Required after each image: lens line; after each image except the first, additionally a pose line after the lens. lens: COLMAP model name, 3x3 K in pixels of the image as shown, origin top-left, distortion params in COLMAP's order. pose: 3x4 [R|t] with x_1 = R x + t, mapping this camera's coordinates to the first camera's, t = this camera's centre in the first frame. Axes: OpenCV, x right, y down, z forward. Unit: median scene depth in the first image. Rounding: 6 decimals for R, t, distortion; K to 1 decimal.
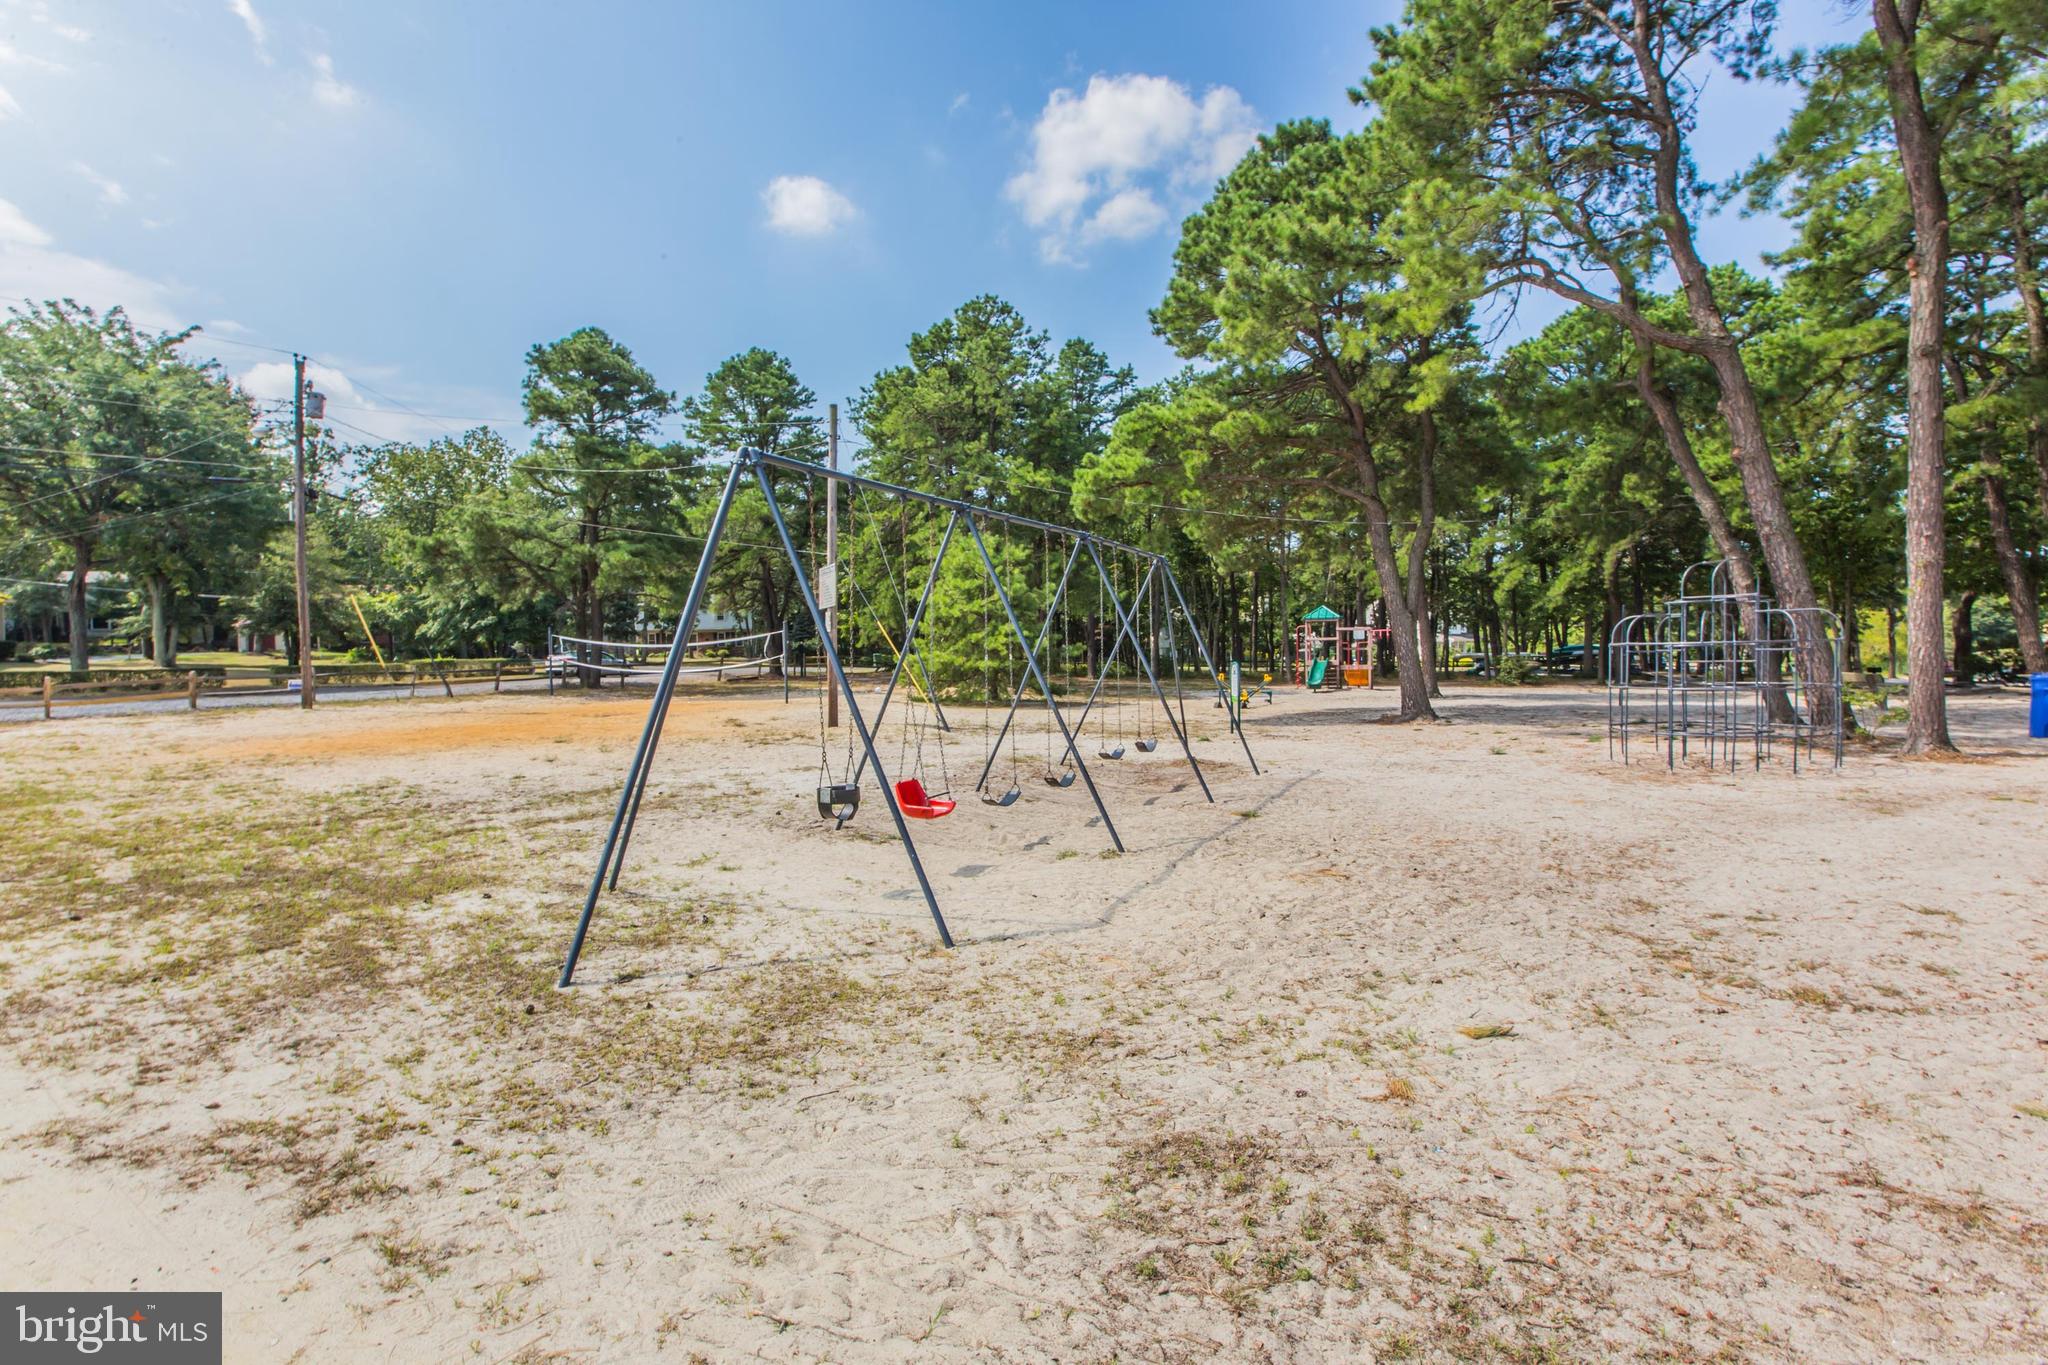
lens RADIAL K [[942.0, 0, 1024.0], [0, 942.0, 682.5], [0, 0, 1]] dist [-0.052551, 0.021794]
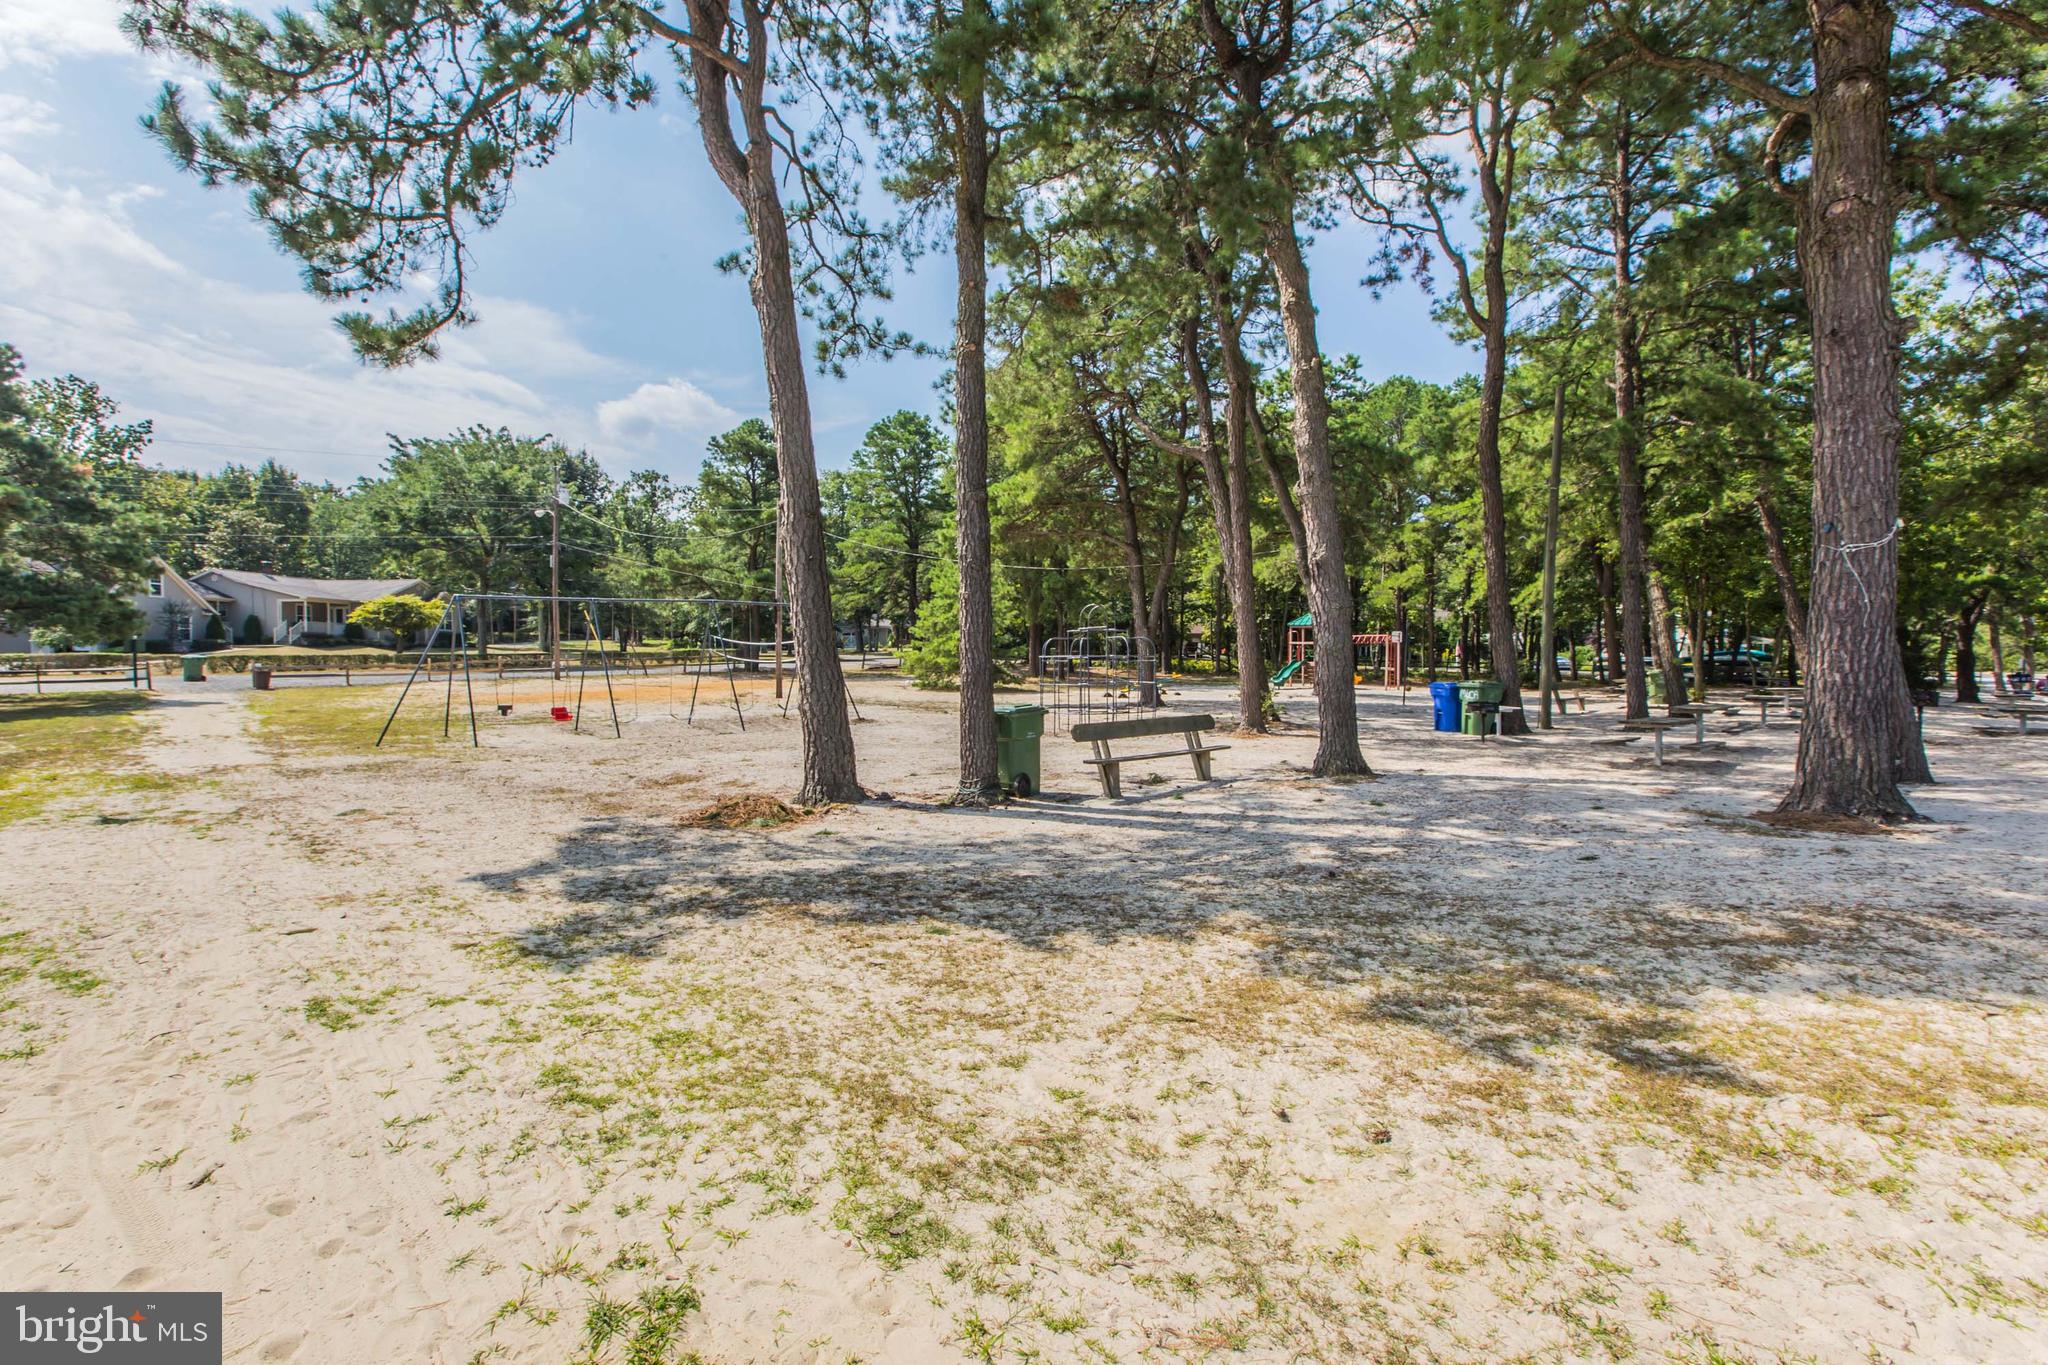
lens RADIAL K [[942.0, 0, 1024.0], [0, 942.0, 682.5], [0, 0, 1]] dist [-0.052551, 0.021794]
pose [[0.938373, 0.026767, -0.344587, 0.433799], [-0.023282, 0.999627, 0.014248, -0.008684], [0.344840, -0.005347, 0.938646, -0.207728]]
